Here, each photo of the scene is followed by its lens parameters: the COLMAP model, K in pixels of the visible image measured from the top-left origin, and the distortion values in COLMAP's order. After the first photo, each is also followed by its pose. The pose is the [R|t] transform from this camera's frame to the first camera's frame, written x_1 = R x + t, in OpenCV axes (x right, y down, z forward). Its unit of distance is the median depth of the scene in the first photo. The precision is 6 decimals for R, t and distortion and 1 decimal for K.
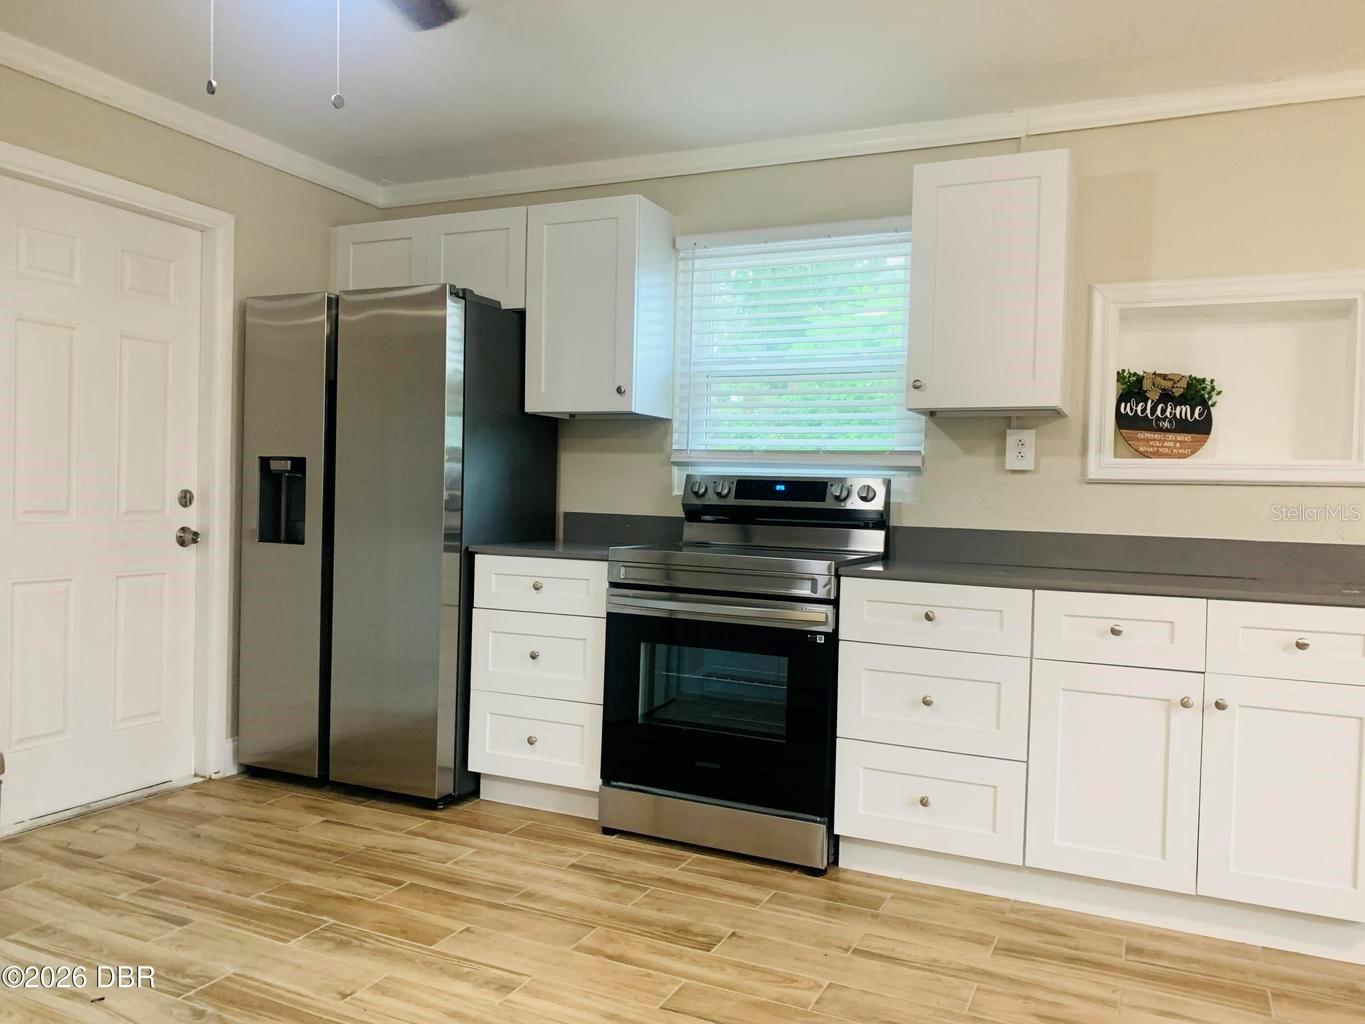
lens RADIAL K [[1040.5, 0, 682.5], [0, 1040.5, 512.0], [0, 0, 1]] dist [0.002632, 0.005158]
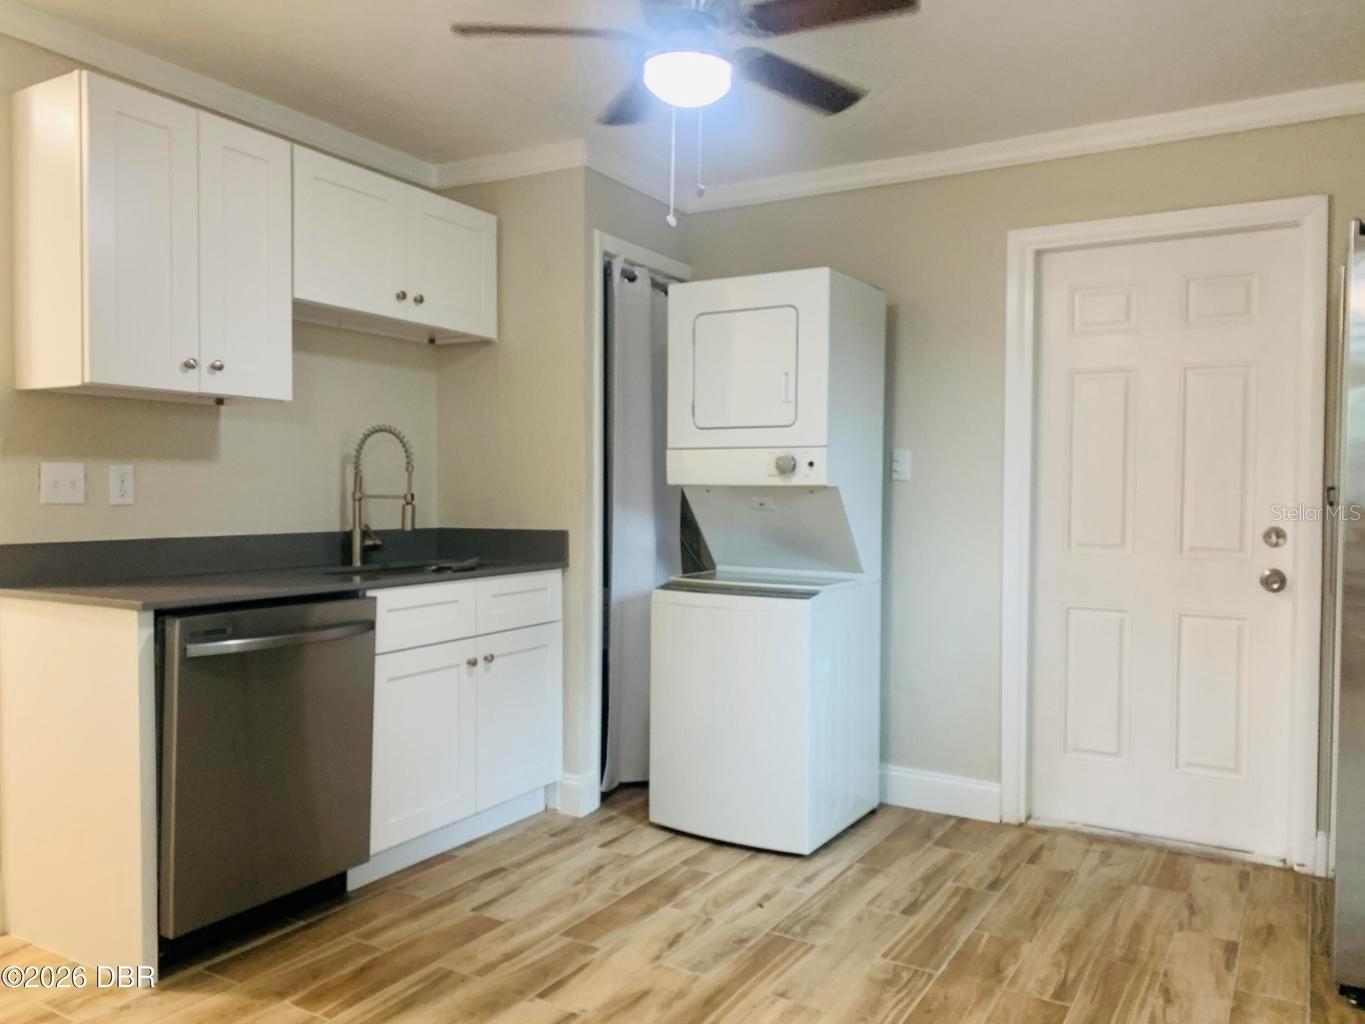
lens RADIAL K [[1040.5, 0, 682.5], [0, 1040.5, 512.0], [0, 0, 1]] dist [0.002632, 0.005158]
pose [[-0.093206, -0.015213, -0.995531, 0.562545], [-0.034957, 0.999317, -0.011998, -0.006717], [0.995033, 0.033682, -0.093674, 0.743169]]
